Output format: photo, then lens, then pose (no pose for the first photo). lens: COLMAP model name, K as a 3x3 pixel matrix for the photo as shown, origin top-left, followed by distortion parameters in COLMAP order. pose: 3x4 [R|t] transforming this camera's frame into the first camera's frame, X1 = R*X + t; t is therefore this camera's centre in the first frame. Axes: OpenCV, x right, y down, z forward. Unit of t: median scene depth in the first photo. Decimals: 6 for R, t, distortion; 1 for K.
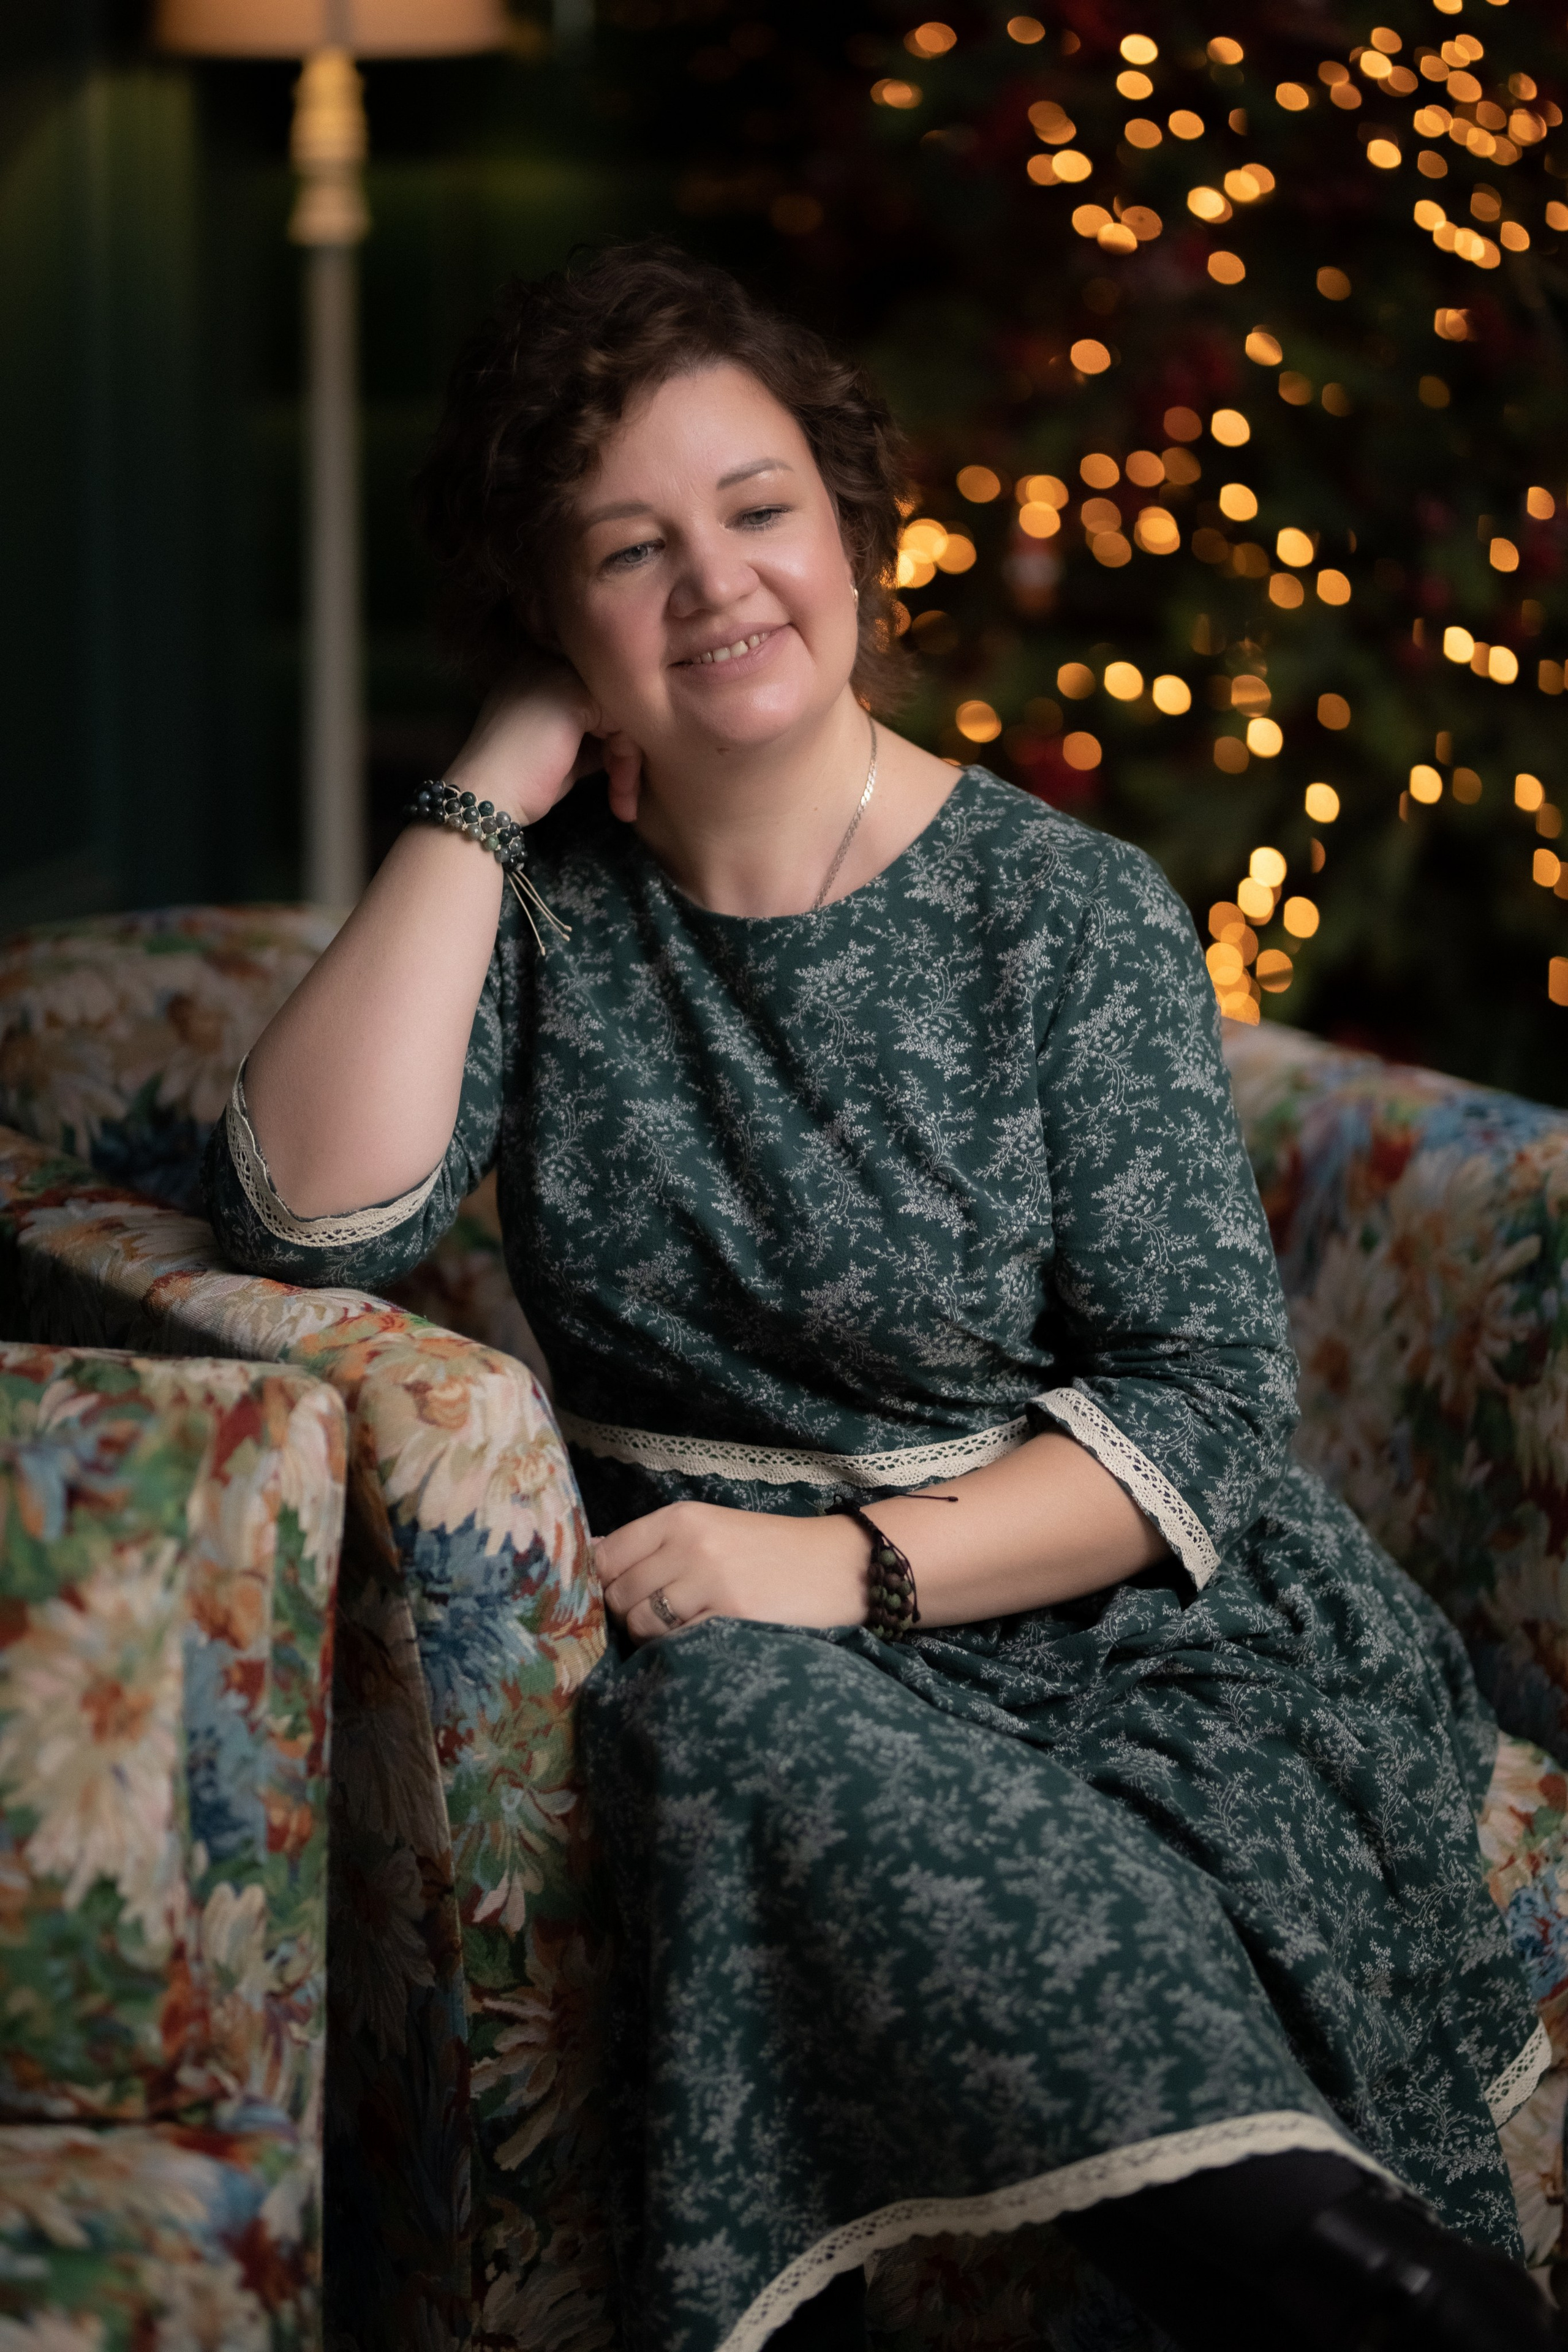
lens RADIAL K [[5607.8, 0, 781.0], [0, 5607.8, 1188.4], [0, 0, 1]] dist [-0.004244, -0.486401]
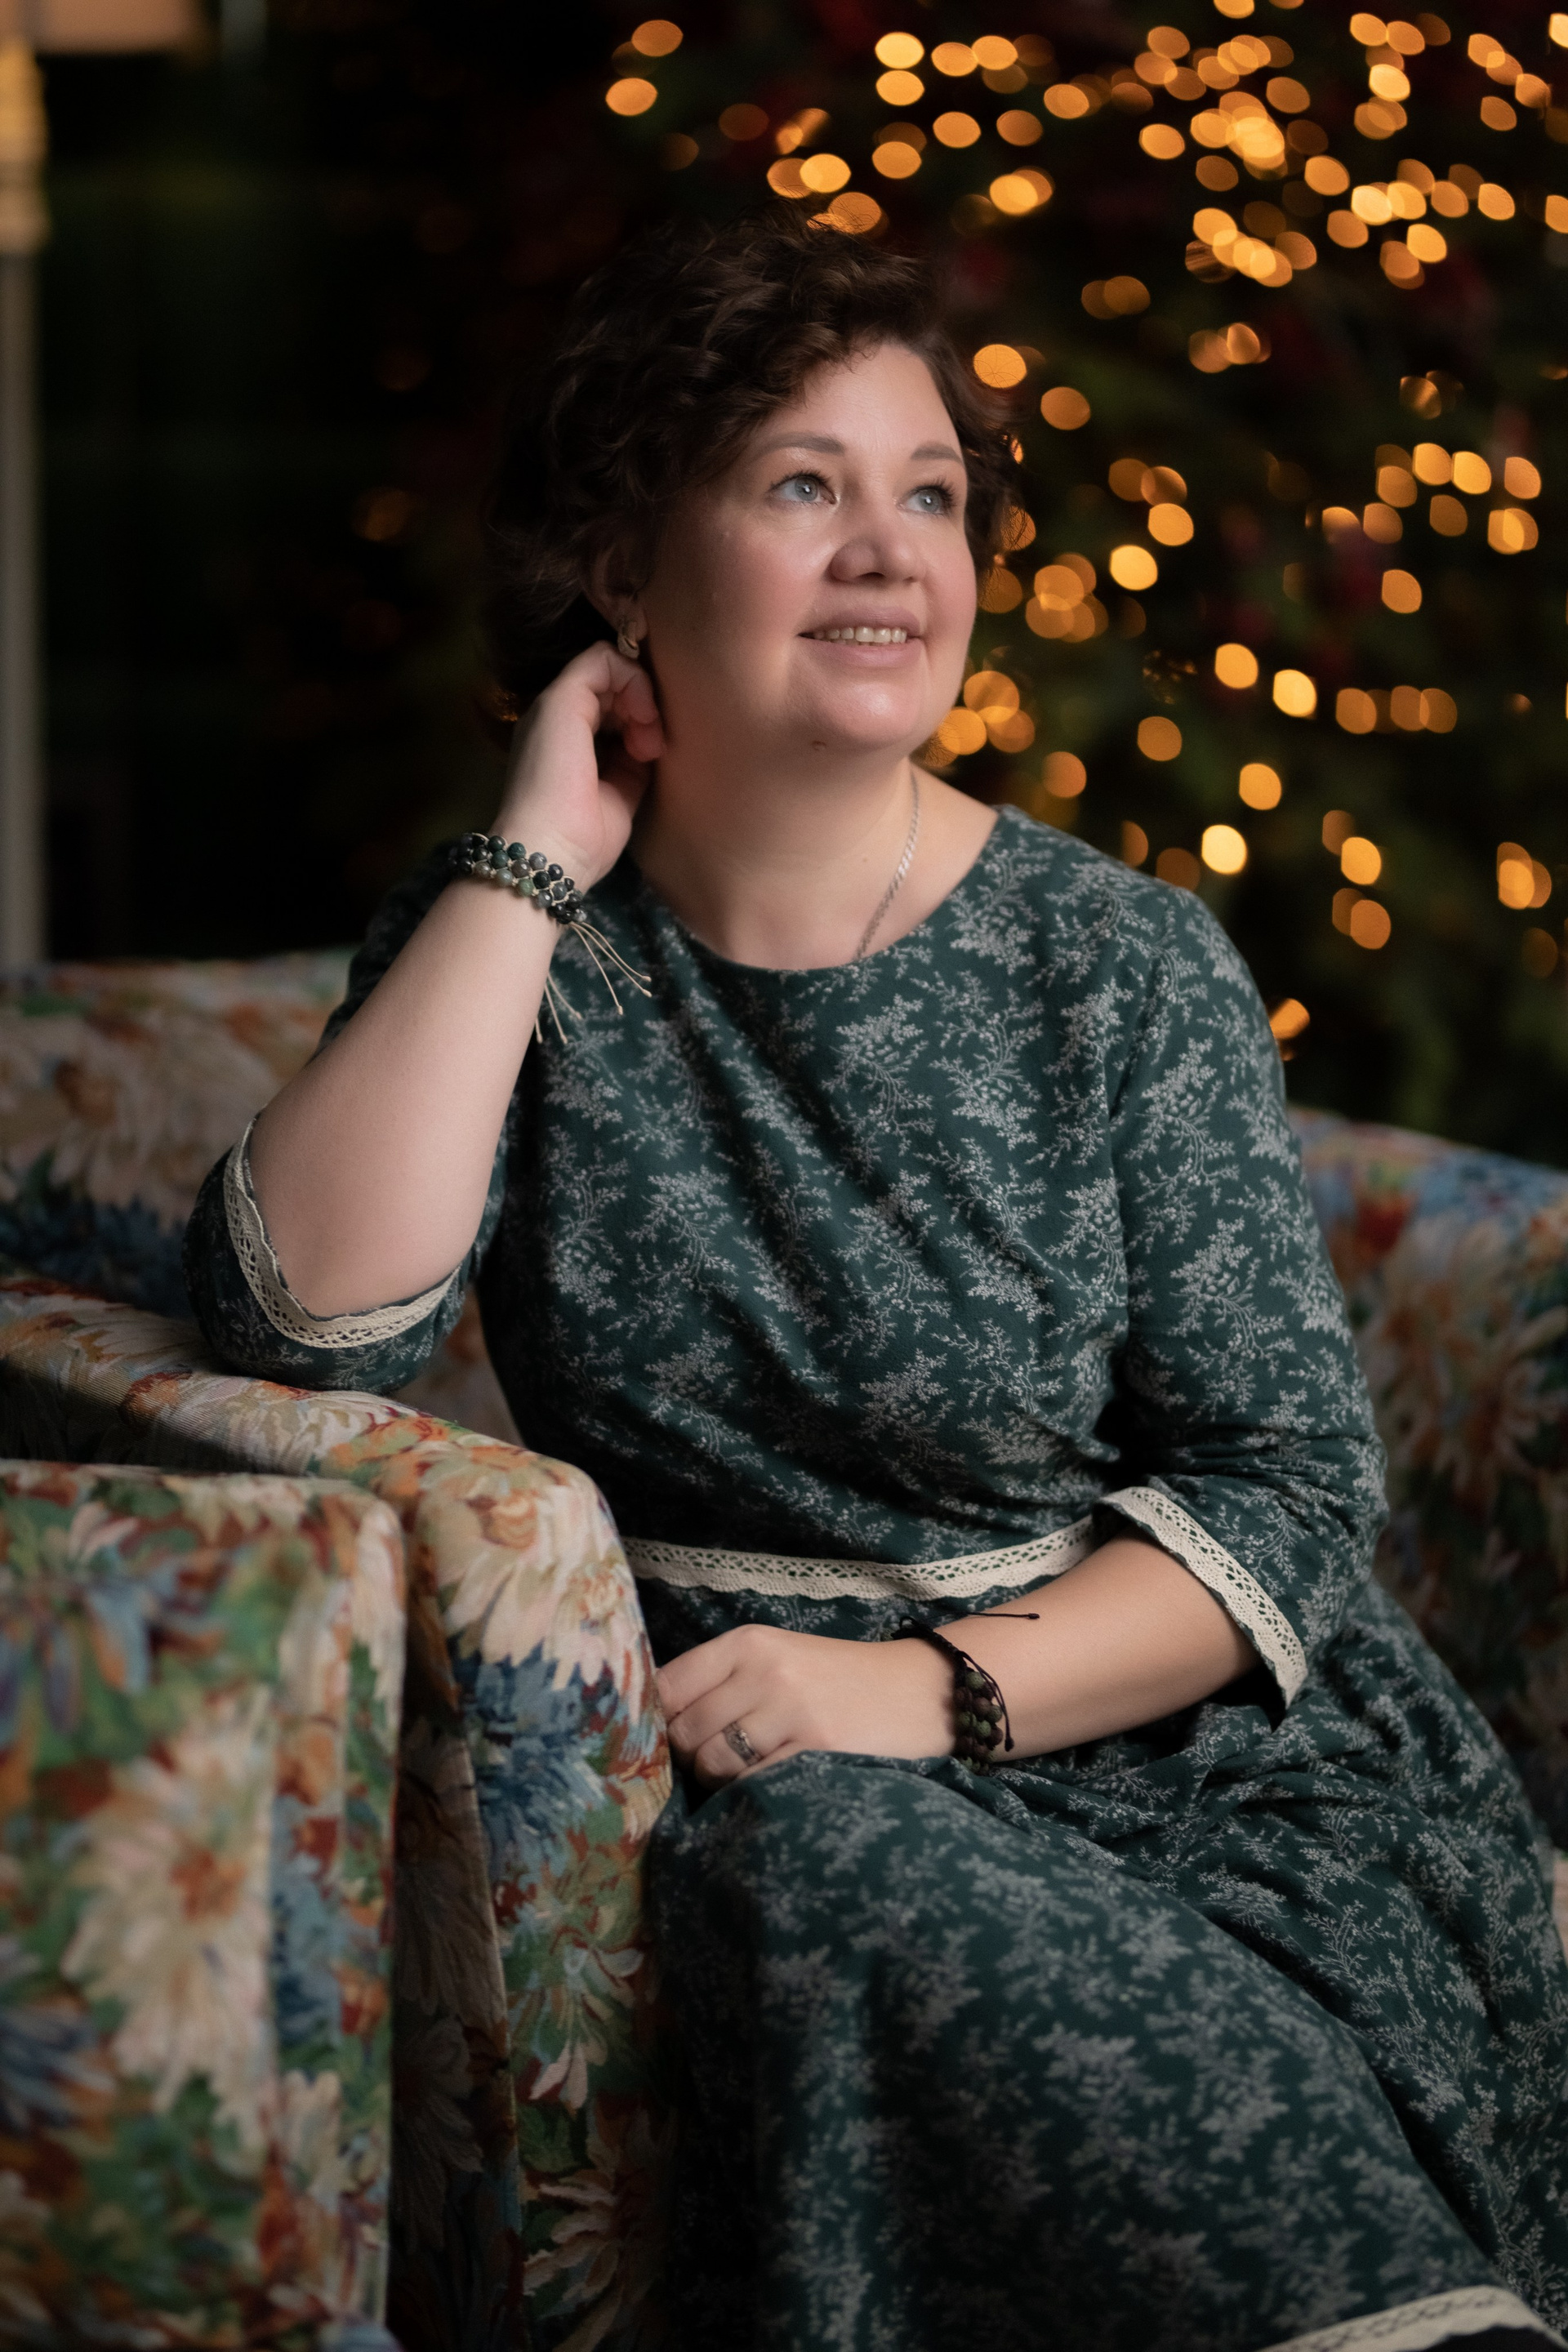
lens RADIAL K [[5607.8, 0, 781.0], [0, 5607.8, 1188.4], [0, 0, 1]] dist [-0.004244, -0.486401]
pose [[0.991420, -0.011838, 0.130175, -0.127497], [0.012931, 0.999888, -0.007549, -0.006746], [-0.130071, 0.009168, 0.991462, 0.107332]]
